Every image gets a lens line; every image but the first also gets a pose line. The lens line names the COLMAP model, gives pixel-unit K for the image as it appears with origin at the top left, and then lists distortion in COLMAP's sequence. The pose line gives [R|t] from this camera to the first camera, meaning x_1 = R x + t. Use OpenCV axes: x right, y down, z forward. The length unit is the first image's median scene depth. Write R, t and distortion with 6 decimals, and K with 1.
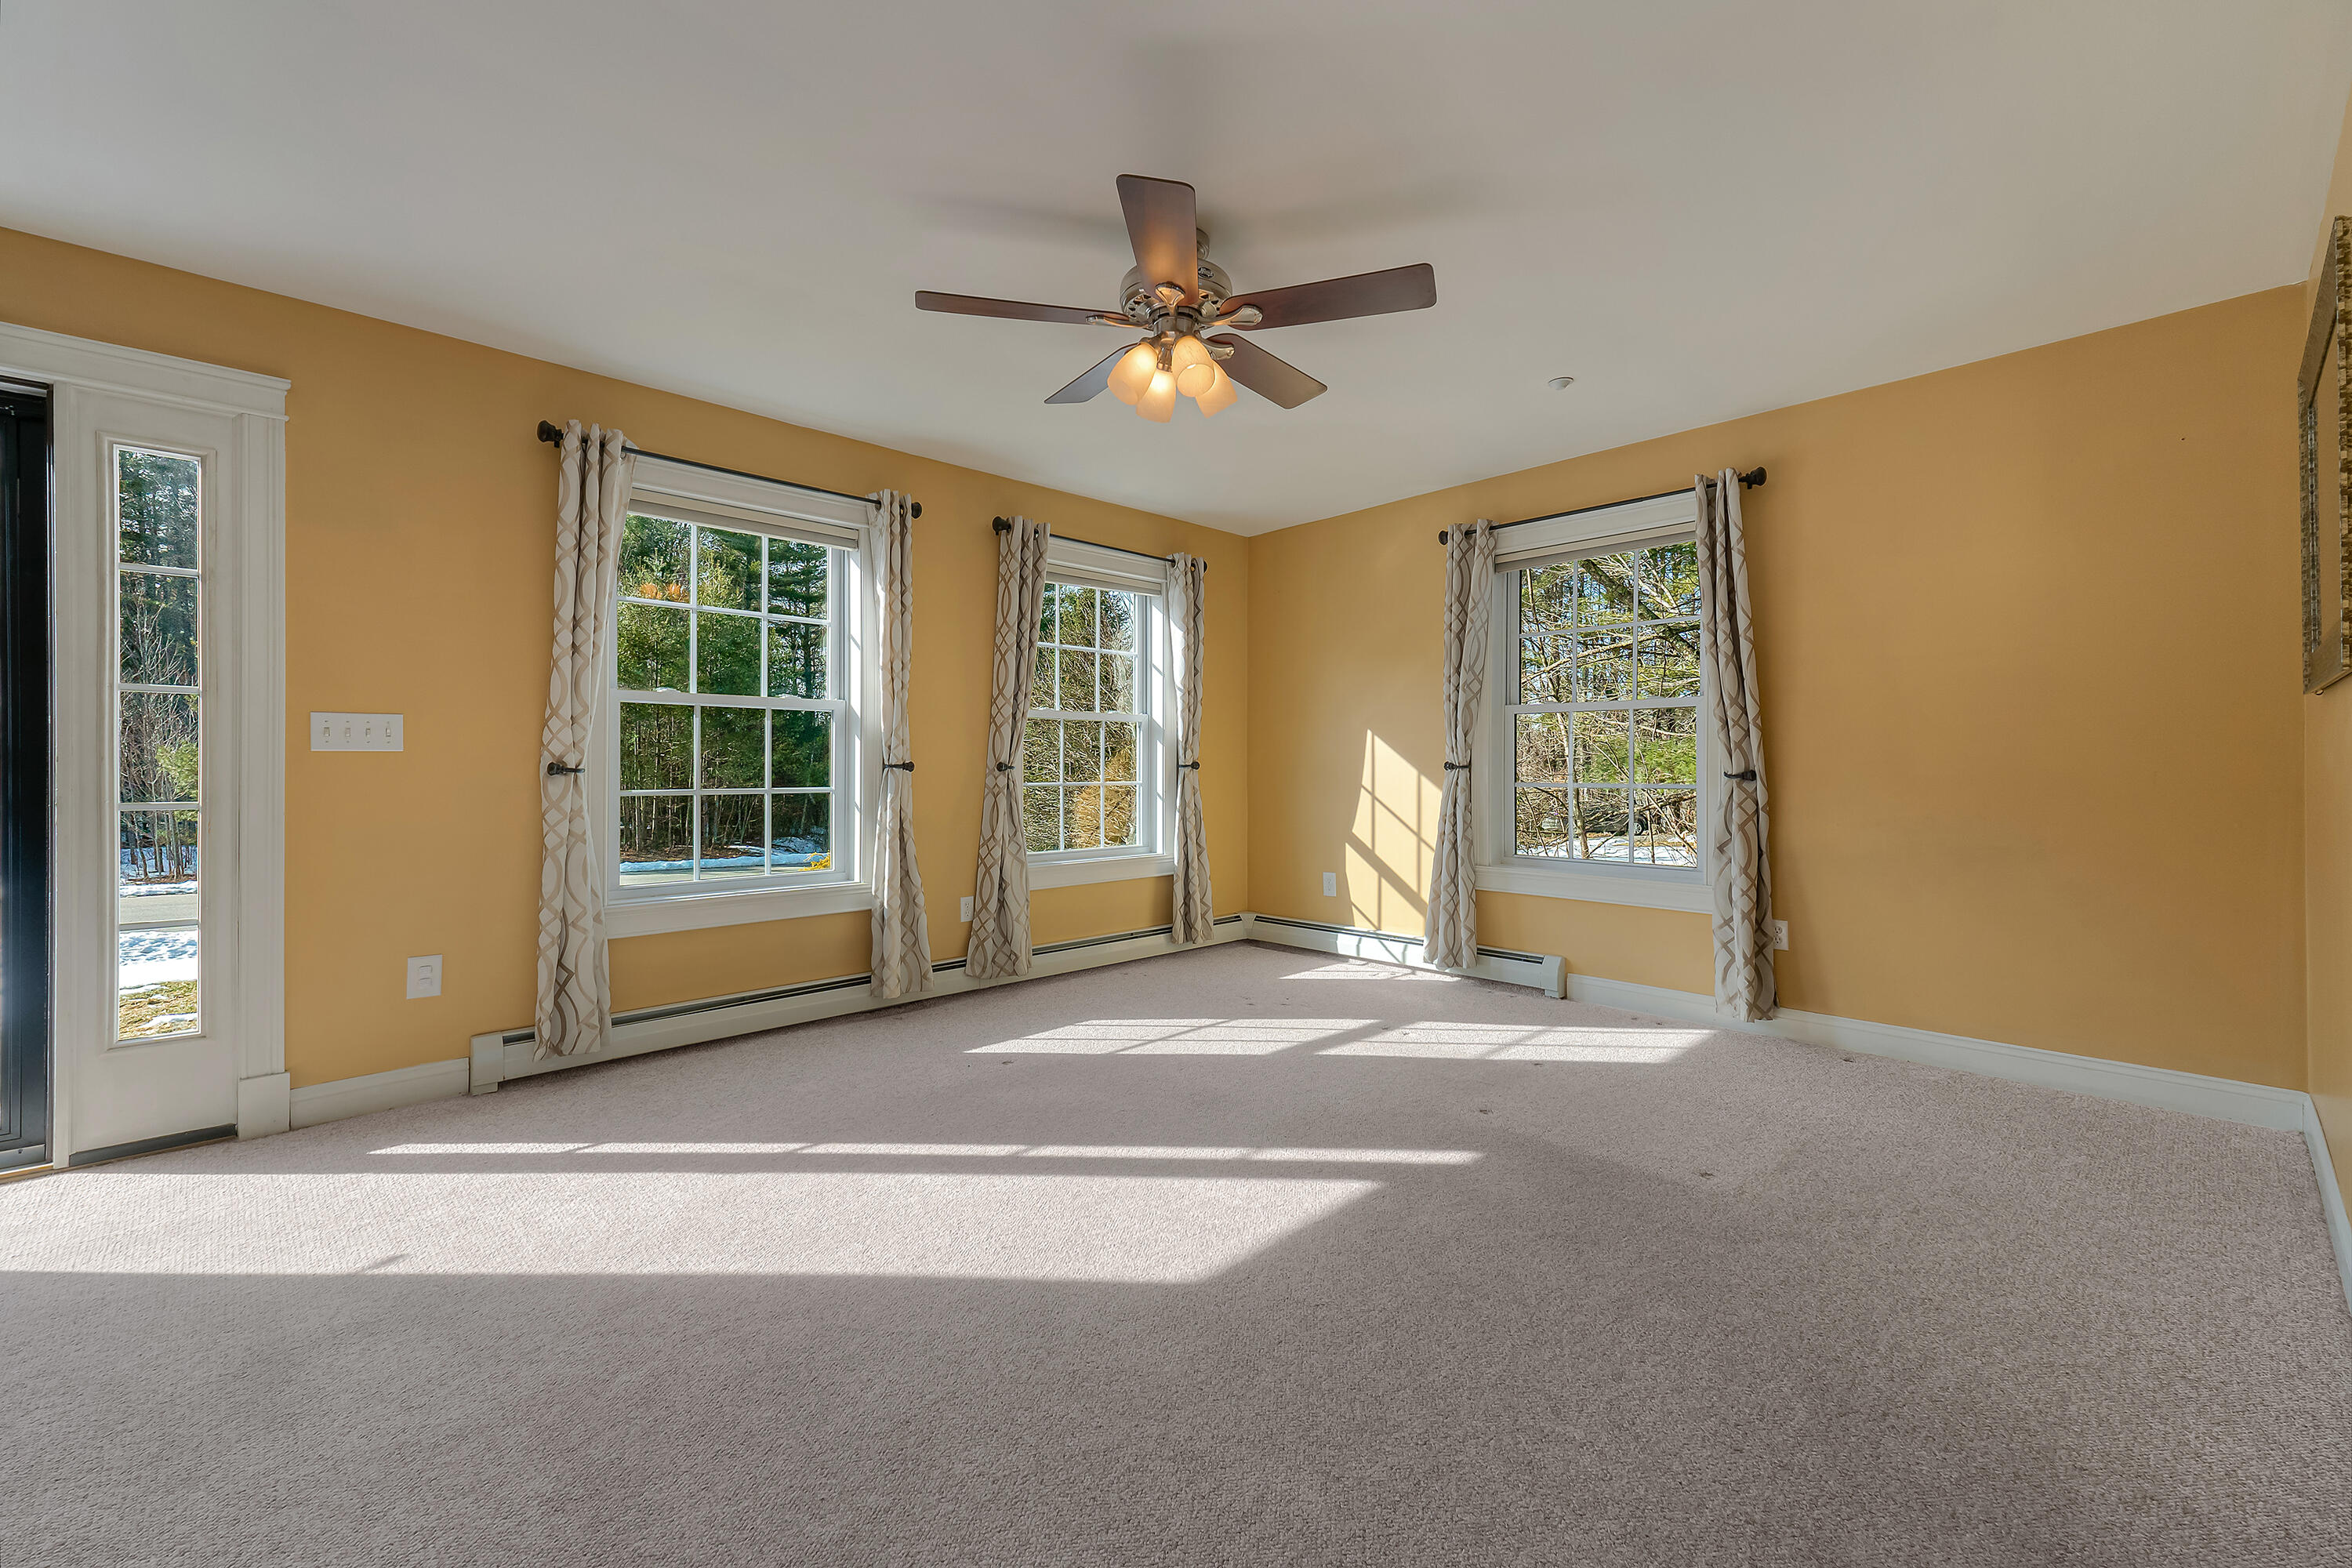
lens RADIAL K [[921.7, 0, 1160.4], [0, 921.7, 776.4], [0, 0, 1]] dist [-0.000208, -0.000096]
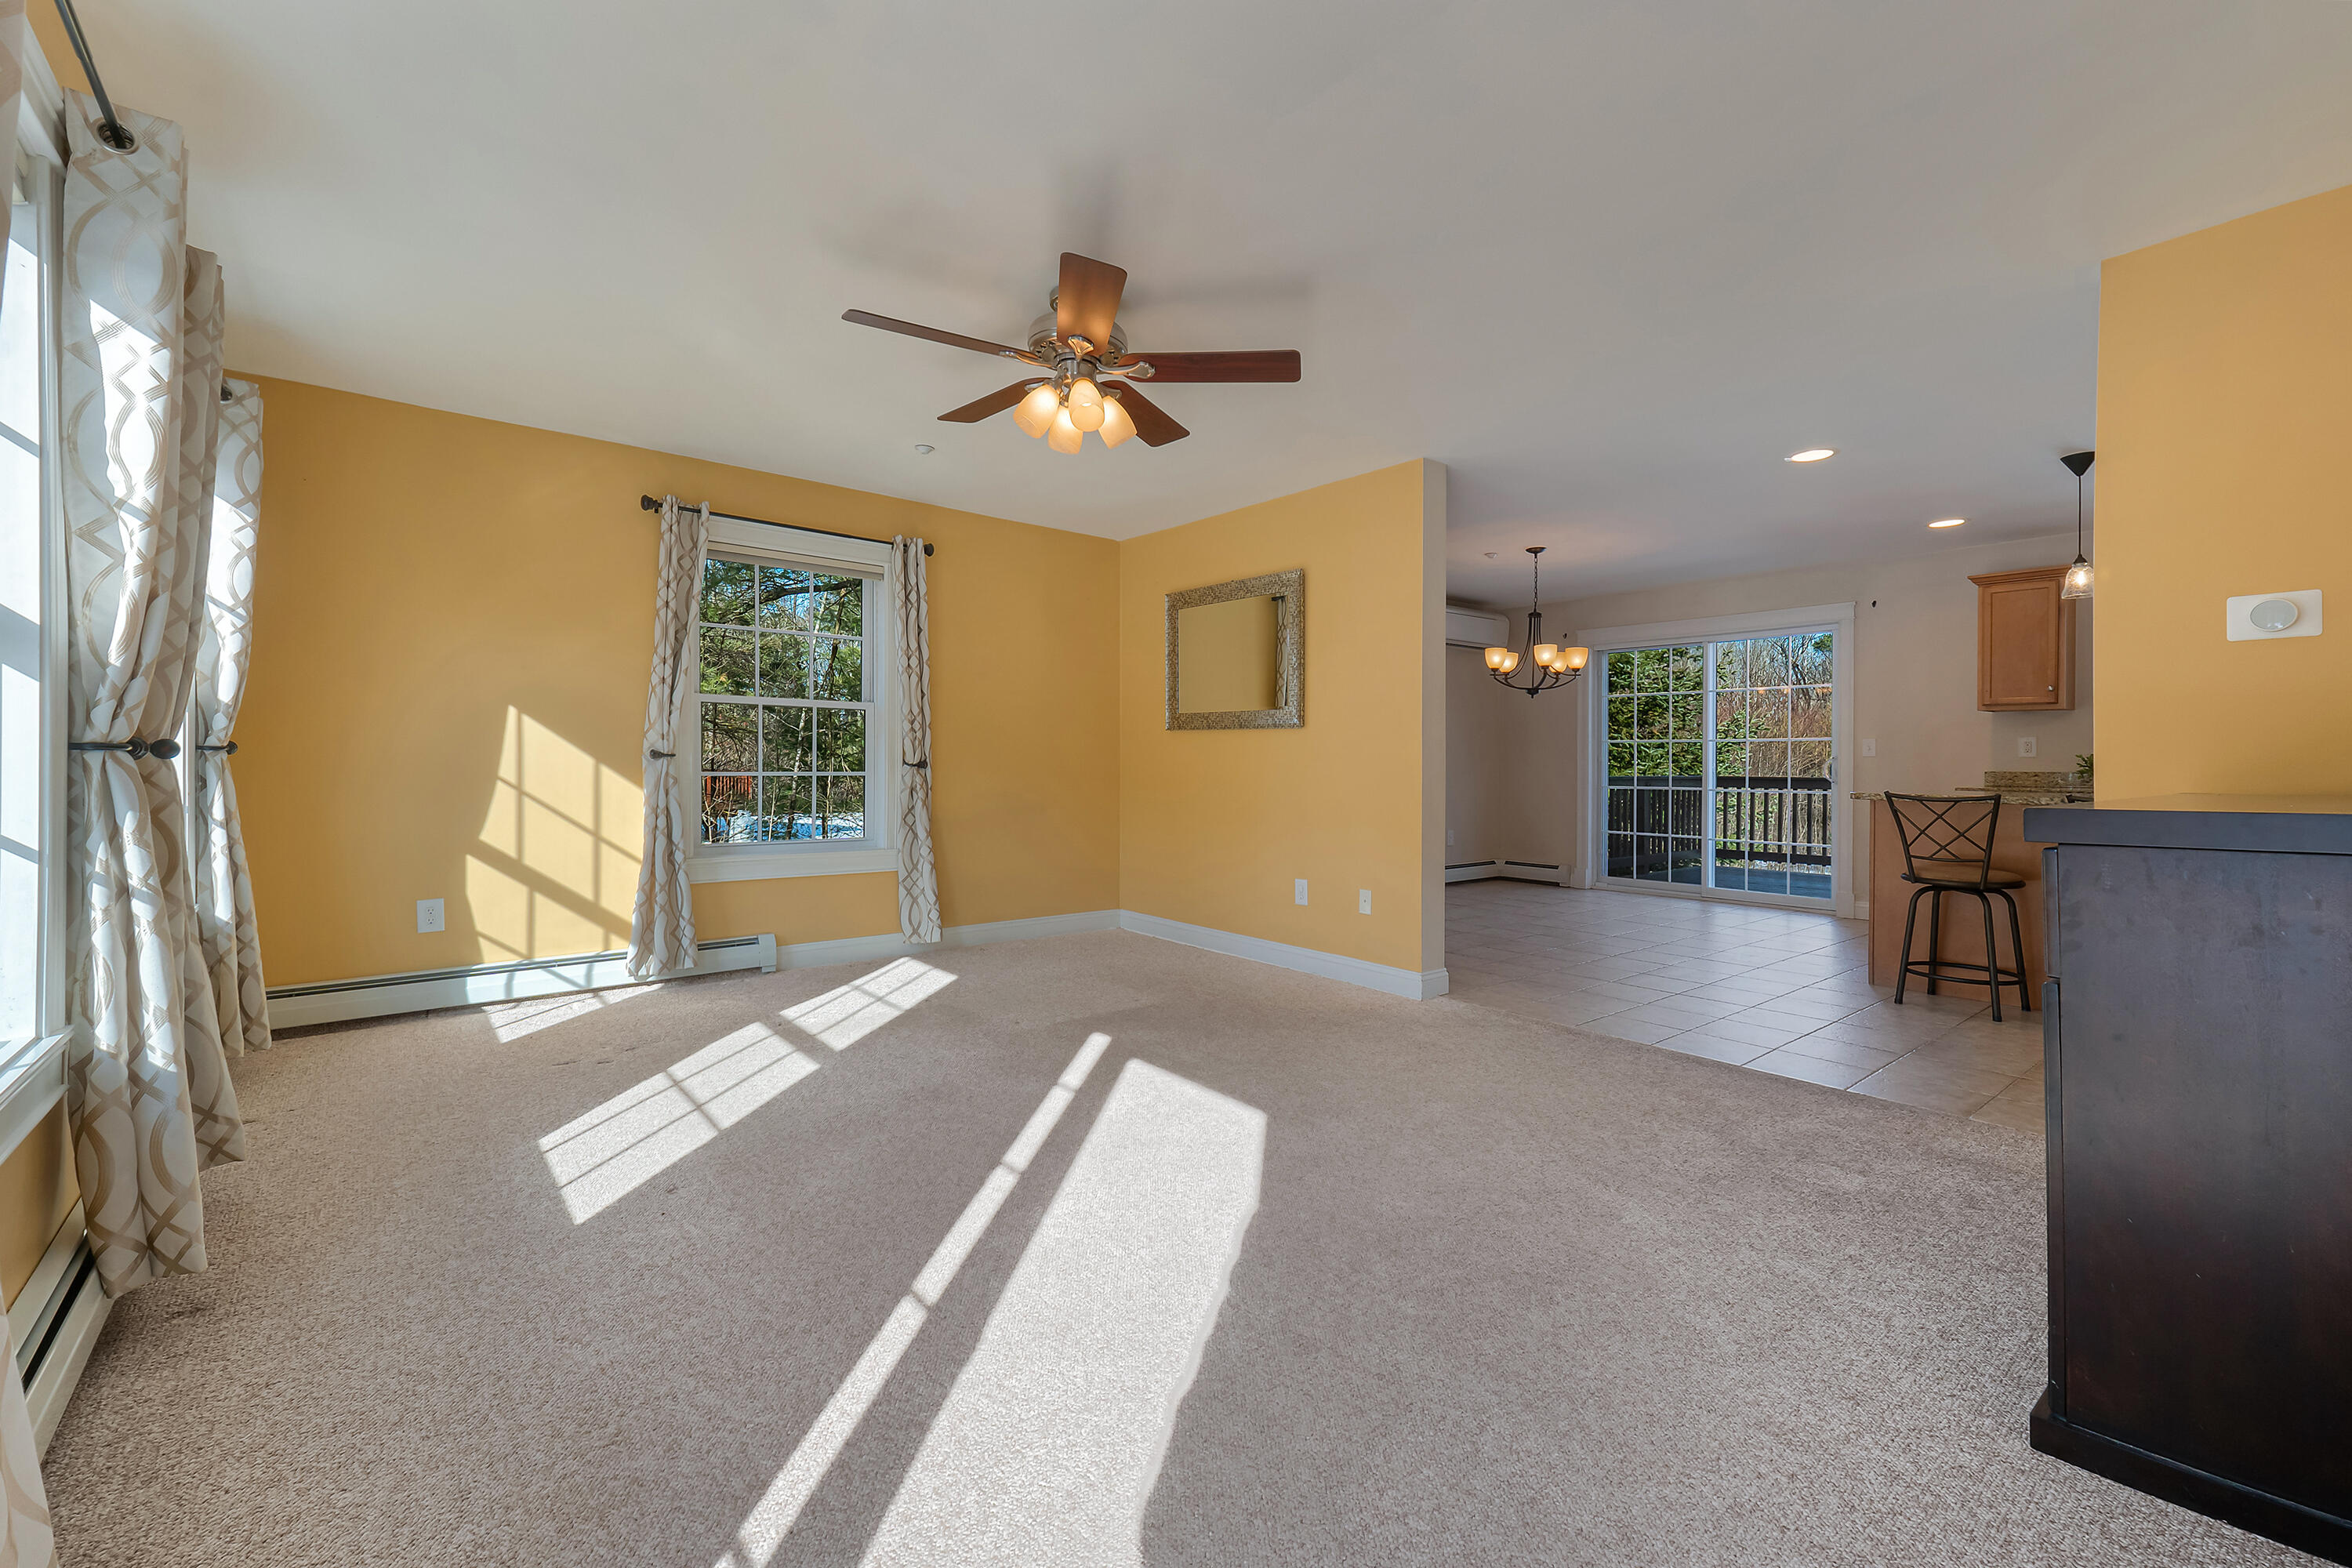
lens RADIAL K [[970.9, 0, 1180.3], [0, 970.9, 751.1], [0, 0, 1]] dist [0.050015, 0.000091]
pose [[0.084479, 0.007142, 0.996400, -0.799022], [-0.006727, 0.999956, -0.006598, -0.014646], [-0.996403, -0.006146, 0.084523, 0.514558]]
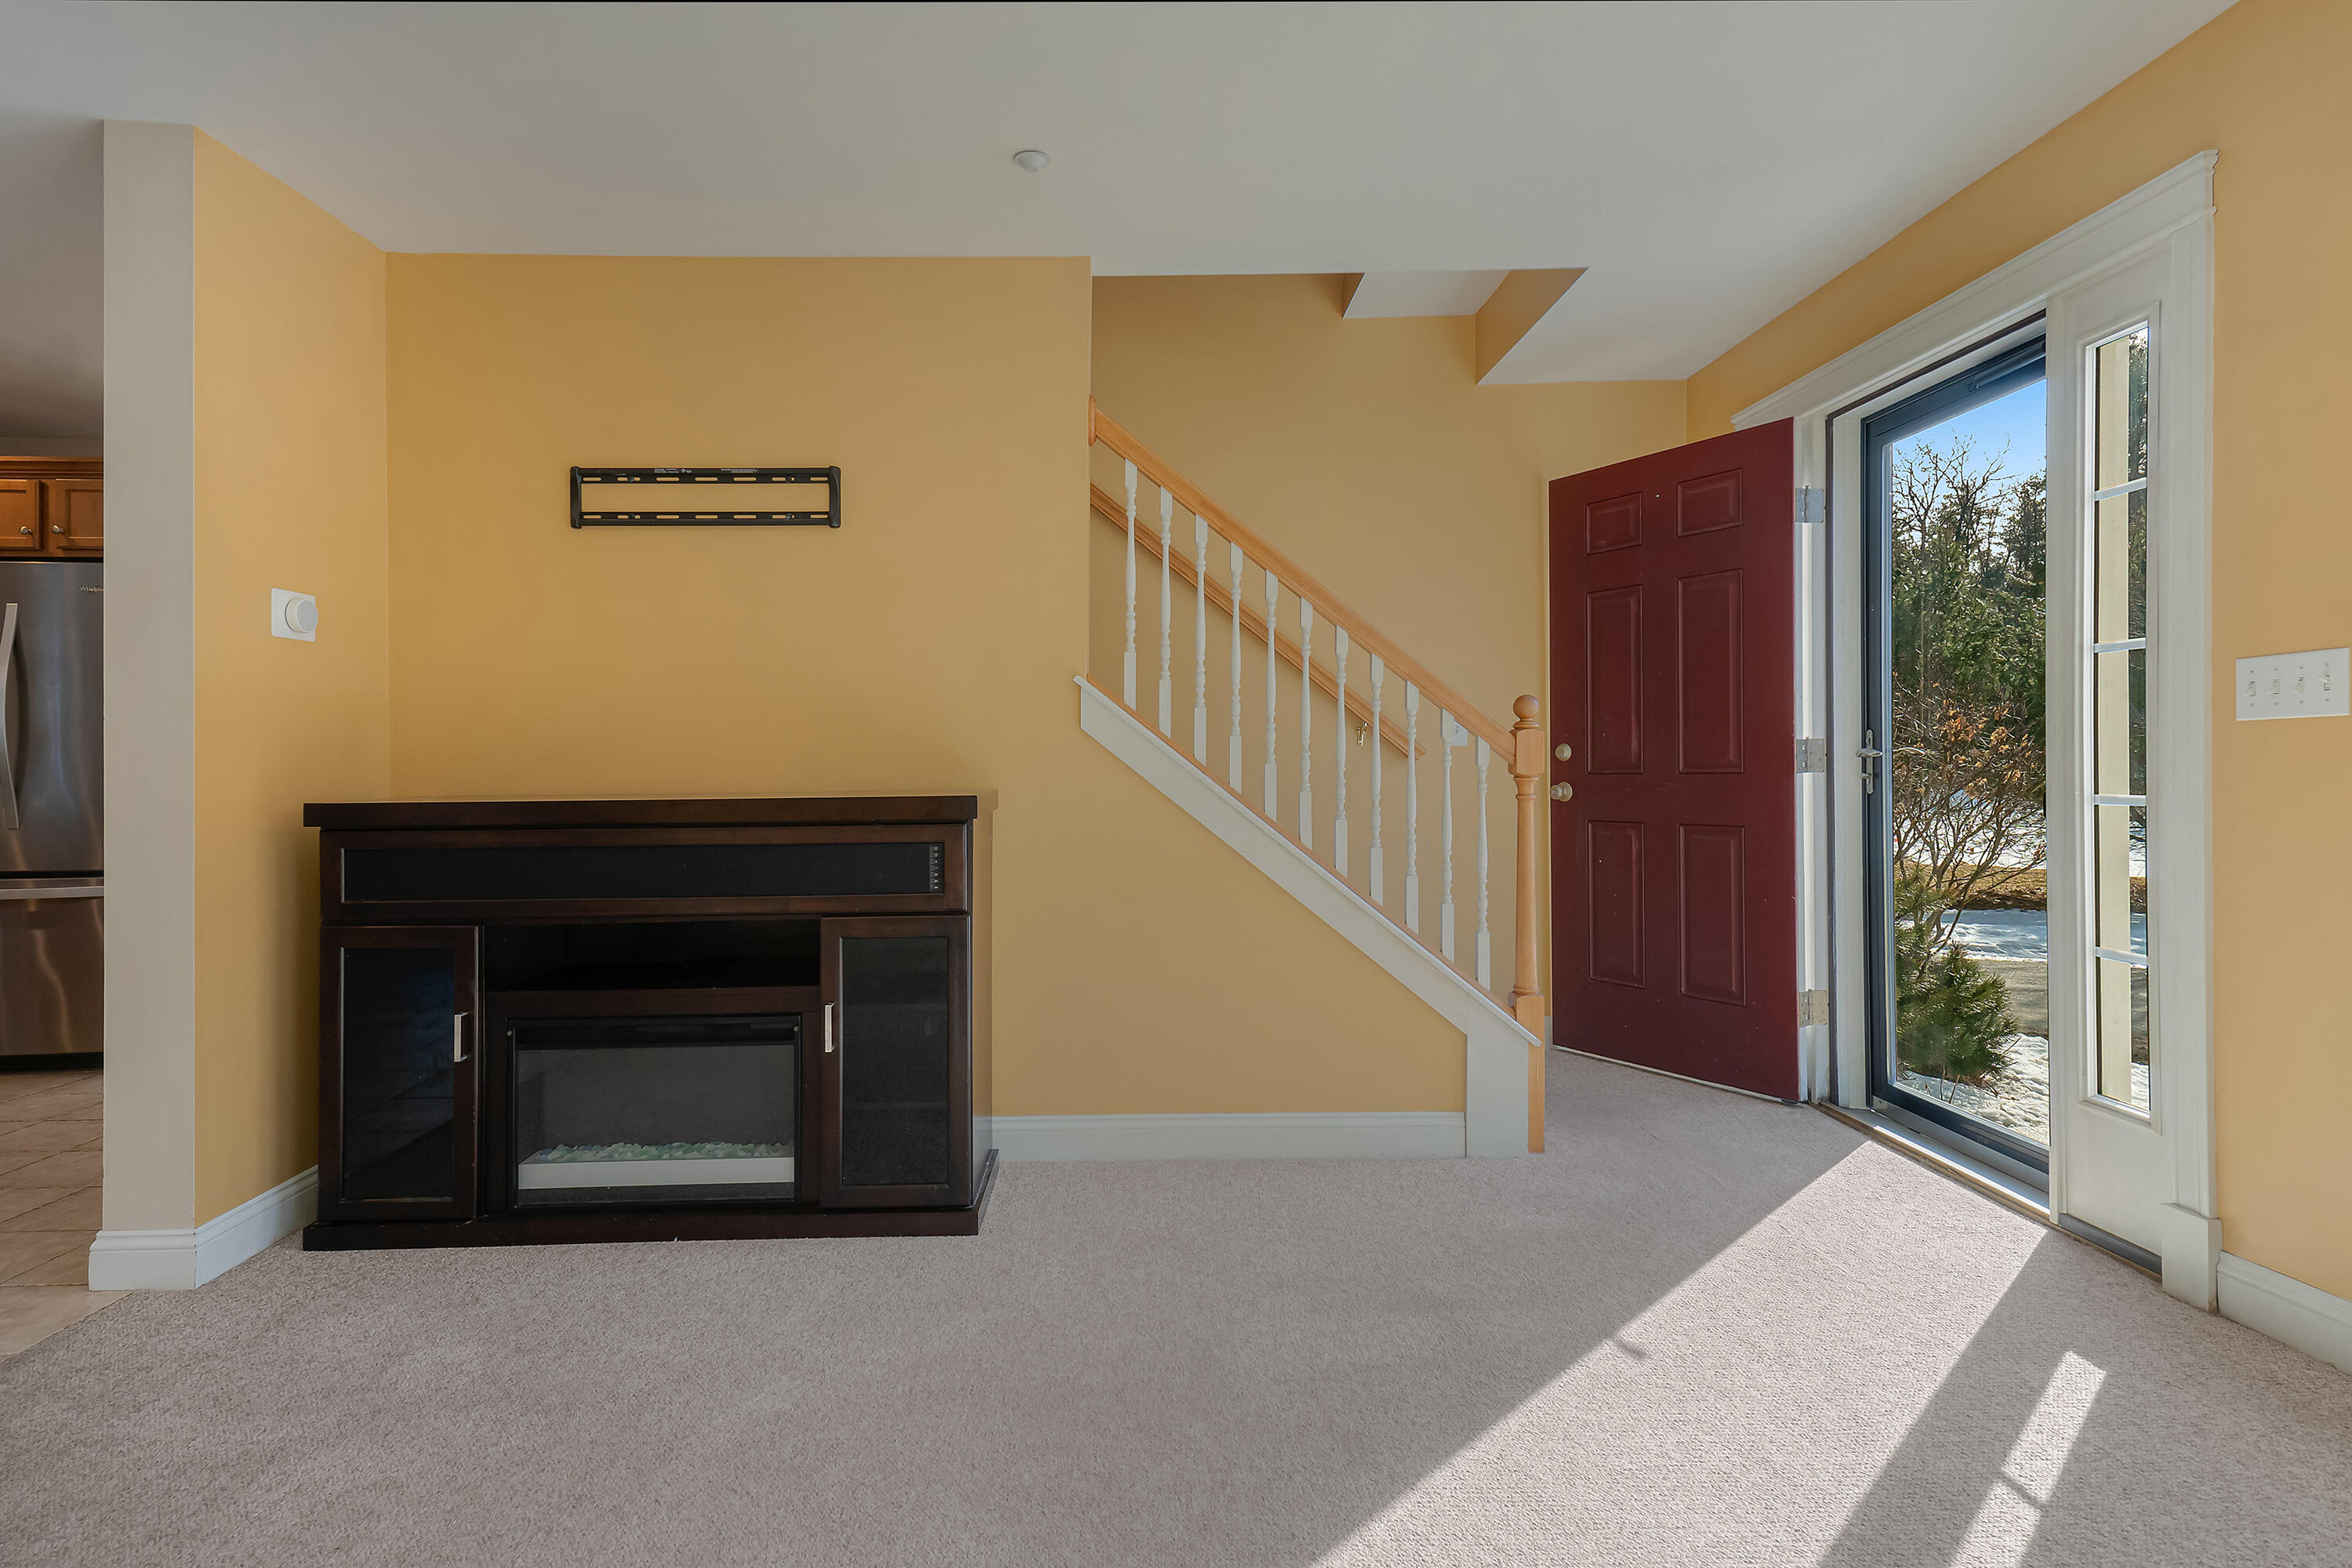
lens RADIAL K [[1232.1, 0, 1116.8], [0, 1232.1, 738.7], [0, 0, 1]] dist [0.080687, -0.031462]
pose [[-0.683435, -0.004019, -0.730001, 0.174822], [0.017276, 0.999616, -0.021677, -0.007142], [0.729807, -0.027426, -0.683102, 0.788211]]
